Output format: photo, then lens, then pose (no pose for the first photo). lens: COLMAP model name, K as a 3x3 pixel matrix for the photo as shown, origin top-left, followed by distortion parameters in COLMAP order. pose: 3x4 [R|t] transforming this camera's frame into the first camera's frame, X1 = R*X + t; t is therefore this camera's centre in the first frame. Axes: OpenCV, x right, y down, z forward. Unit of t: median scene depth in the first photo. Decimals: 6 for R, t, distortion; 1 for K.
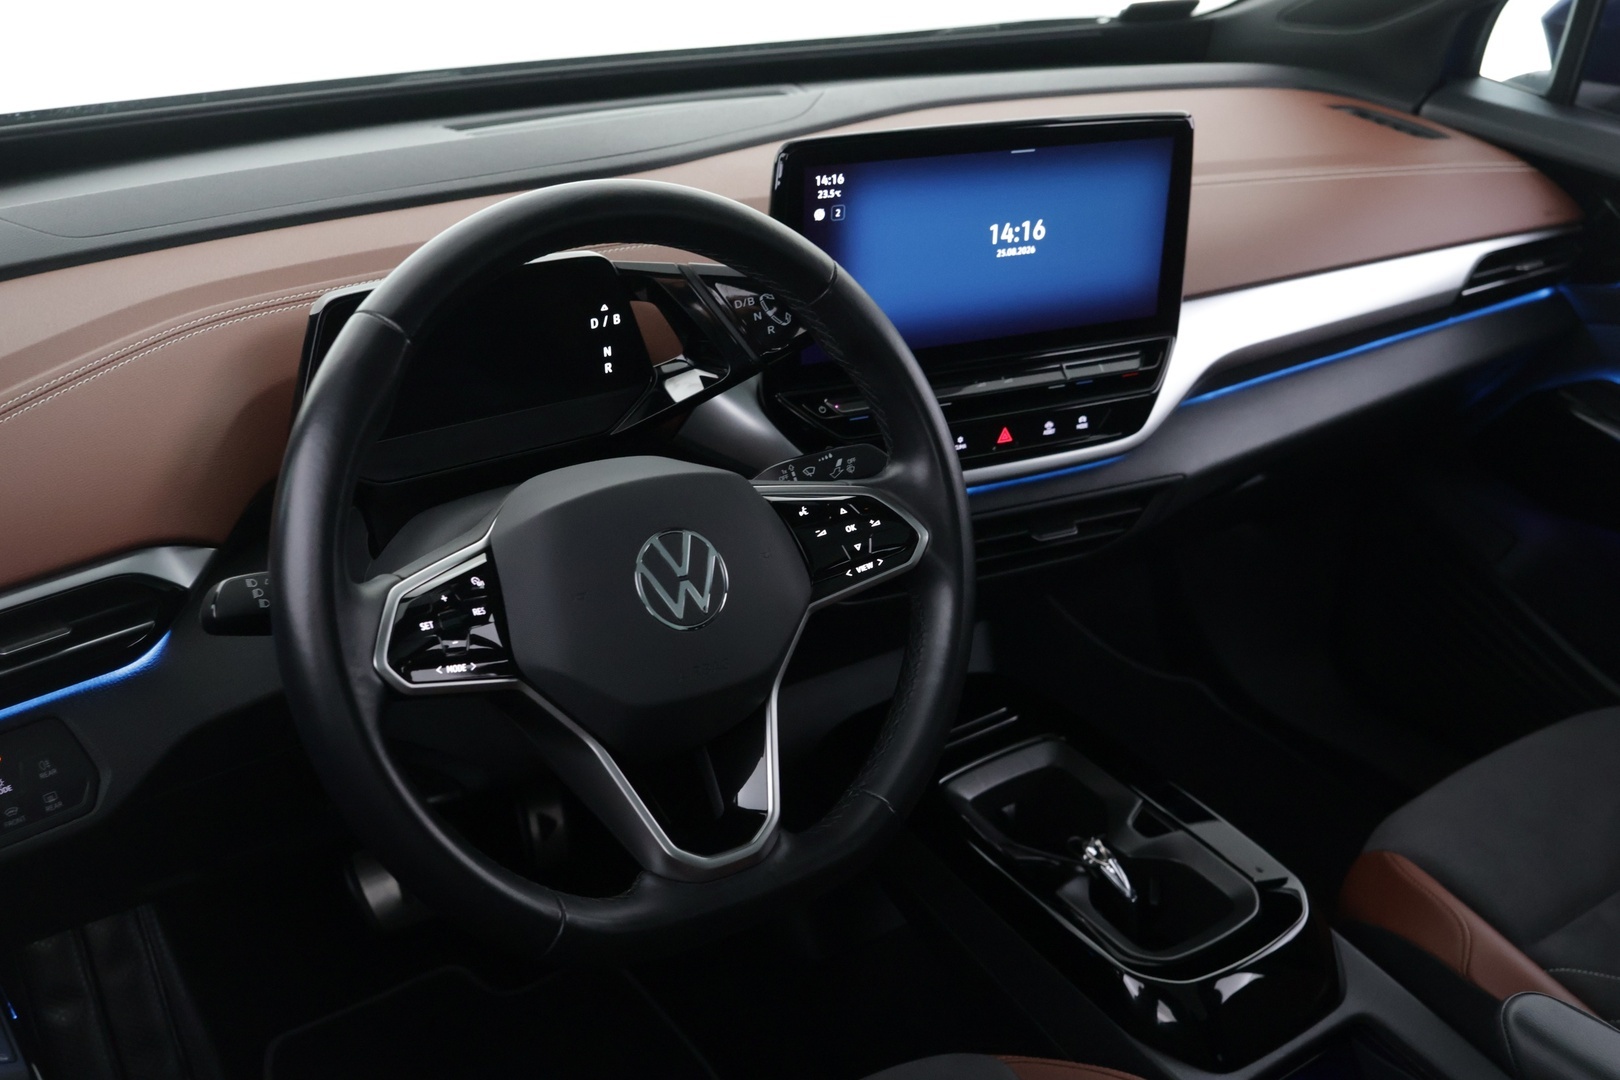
lens RADIAL K [[1704.1, 0, 815.6], [0, 1704.1, 531.3], [0, 0, 1]] dist [0.056556, 0.000000]
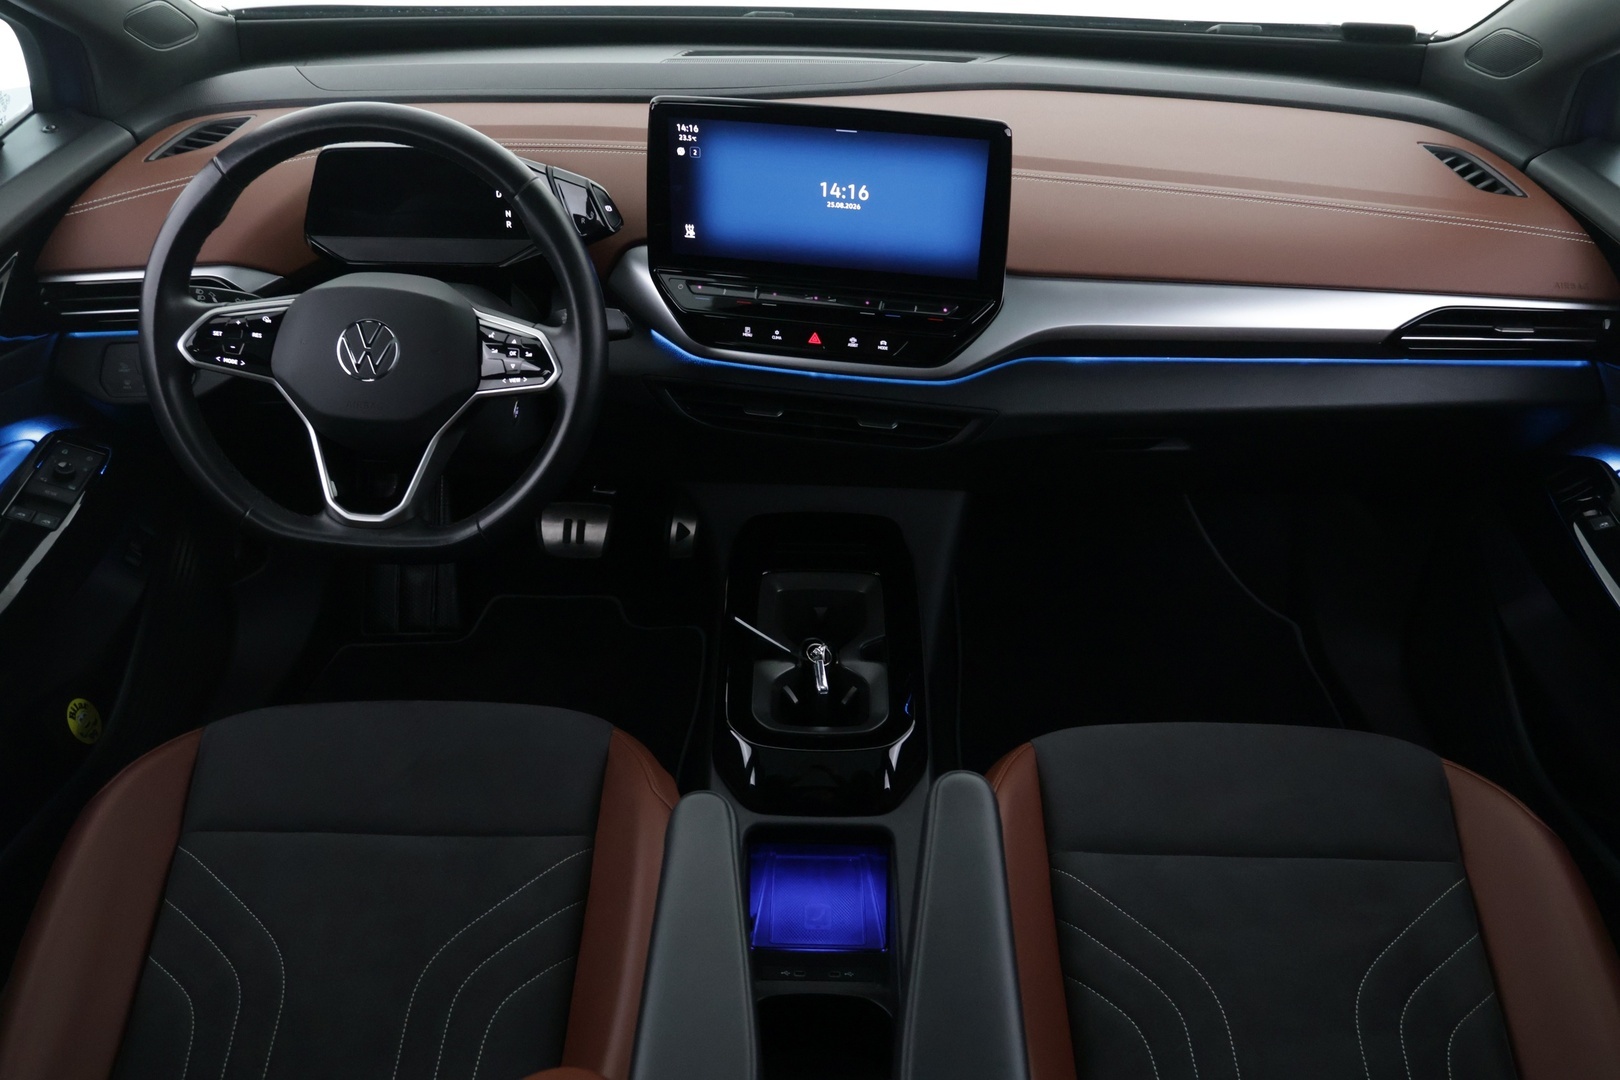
lens RADIAL K [[1358.9, 0, 784.5], [0, 1358.9, 517.8], [0, 0, 1]] dist [-0.038040, 0.054358]
pose [[0.781592, 0.318841, -0.536148, 0.733220], [-0.249823, 0.947557, 0.199311, -0.133402], [0.571579, -0.021837, 0.820256, 0.099395]]
